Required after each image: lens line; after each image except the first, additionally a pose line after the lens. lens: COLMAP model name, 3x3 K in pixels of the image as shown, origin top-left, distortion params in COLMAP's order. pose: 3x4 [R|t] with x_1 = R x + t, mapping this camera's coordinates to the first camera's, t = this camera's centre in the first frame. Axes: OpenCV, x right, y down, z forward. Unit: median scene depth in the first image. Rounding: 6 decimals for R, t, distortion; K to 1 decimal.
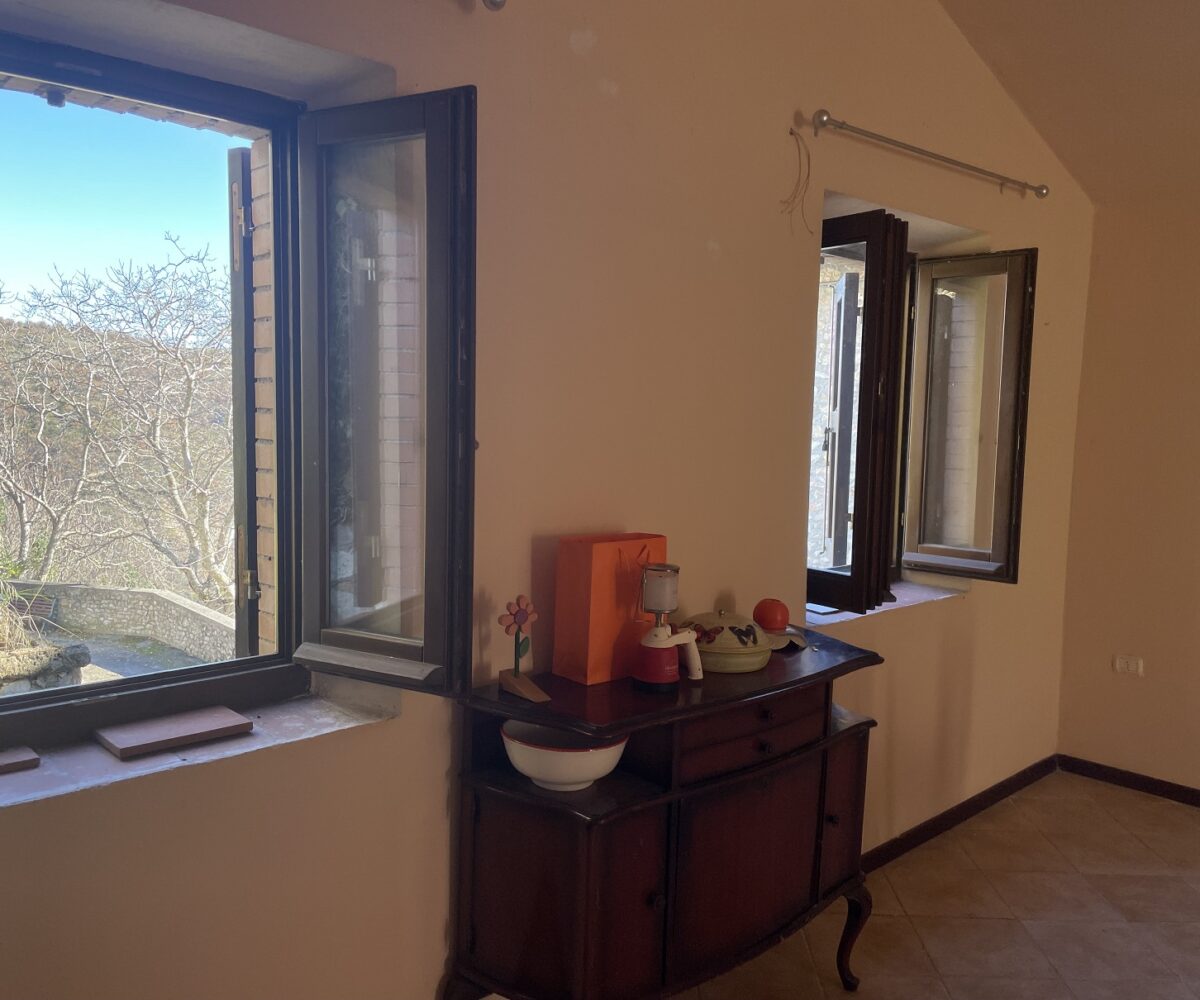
lens RADIAL K [[1005.0, 0, 602.9], [0, 1005.0, 502.0], [0, 0, 1]] dist [0.116104, -0.164695]
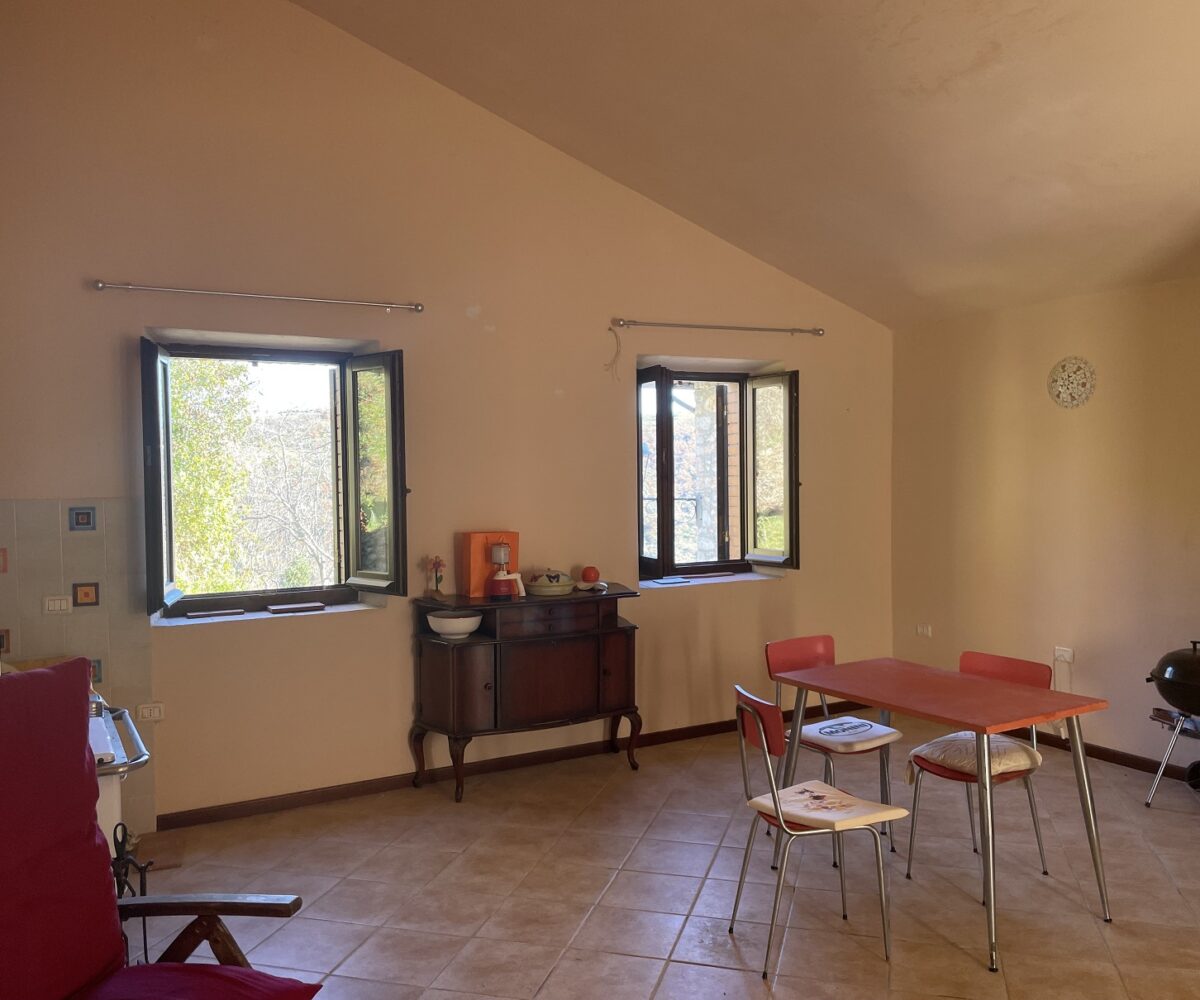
lens RADIAL K [[1005.0, 0, 602.9], [0, 1005.0, 502.0], [0, 0, 1]] dist [0.116104, -0.164695]
pose [[0.967238, -0.025923, -0.252545, 0.816267], [0.010363, 0.997975, -0.062750, 0.111496], [0.253660, 0.058077, 0.965548, -1.063593]]
